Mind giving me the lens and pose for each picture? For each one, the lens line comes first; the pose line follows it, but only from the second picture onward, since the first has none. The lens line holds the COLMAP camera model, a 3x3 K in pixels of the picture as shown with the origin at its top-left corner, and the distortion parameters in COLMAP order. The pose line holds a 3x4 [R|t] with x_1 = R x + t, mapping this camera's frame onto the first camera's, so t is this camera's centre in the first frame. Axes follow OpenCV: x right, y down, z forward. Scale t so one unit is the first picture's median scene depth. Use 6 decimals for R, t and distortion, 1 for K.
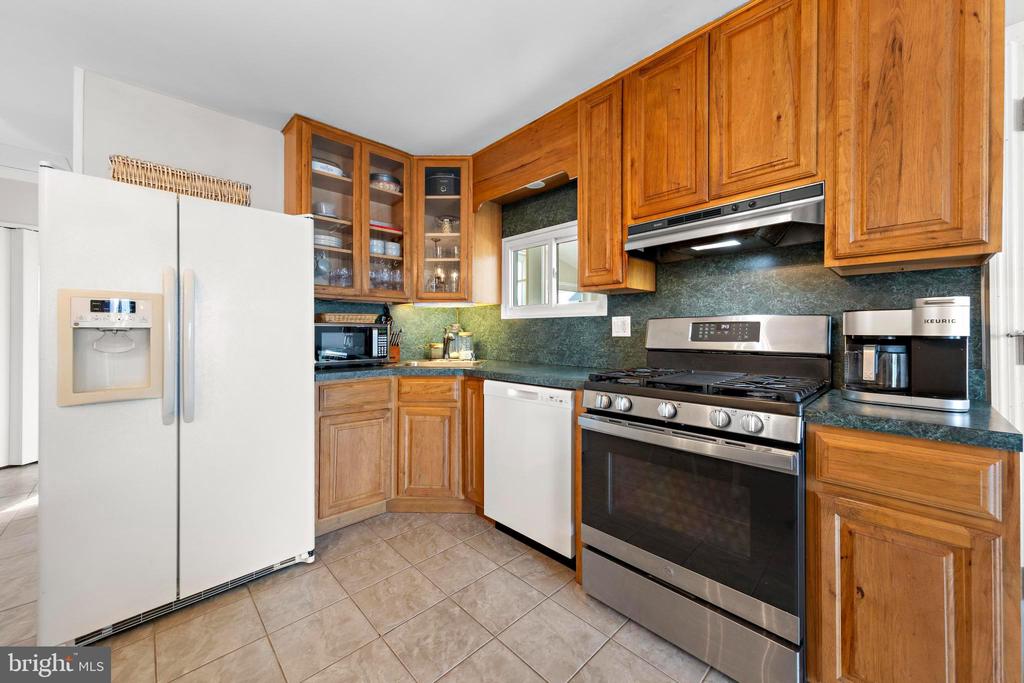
lens RADIAL K [[381.7, 0, 512.3], [0, 381.7, 330.6], [0, 0, 1]] dist [0.010880, 0.000263]
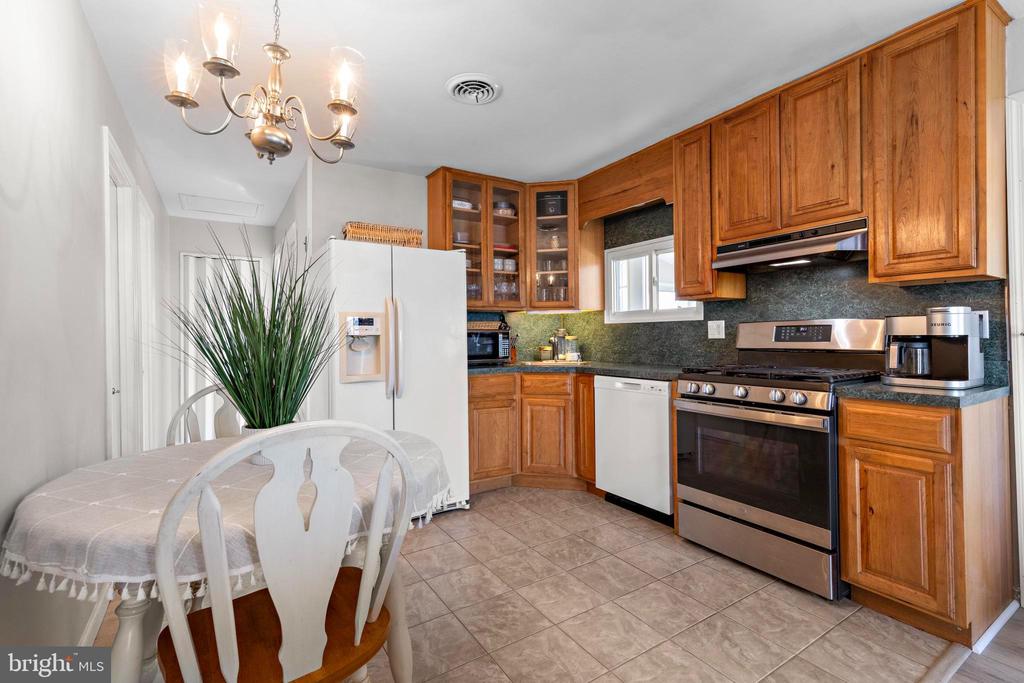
lens RADIAL K [[464.2, 0, 515.1], [0, 464.2, 331.2], [0, 0, 1]] dist [0.017280, 0.000180]
pose [[0.981332, -0.012086, -0.191941, -0.044526], [0.010898, 0.999914, -0.007248, -0.003020], [0.192013, 0.005021, 0.981380, -0.603156]]
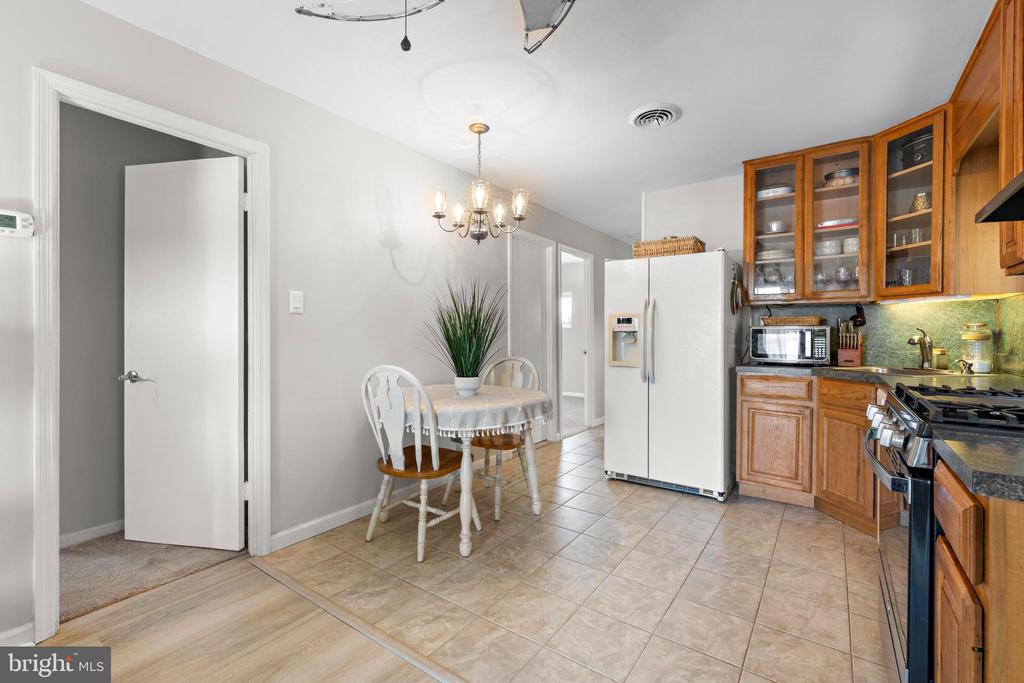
lens RADIAL K [[446.0, 0, 510.4], [0, 446.0, 333.8], [0, 0, 1]] dist [0.001893, -0.000134]
pose [[0.176113, 0.000786, -0.984370, 0.979786], [0.002224, 0.999997, 0.001196, 0.000508], [0.984367, -0.002400, 0.176111, -0.022822]]
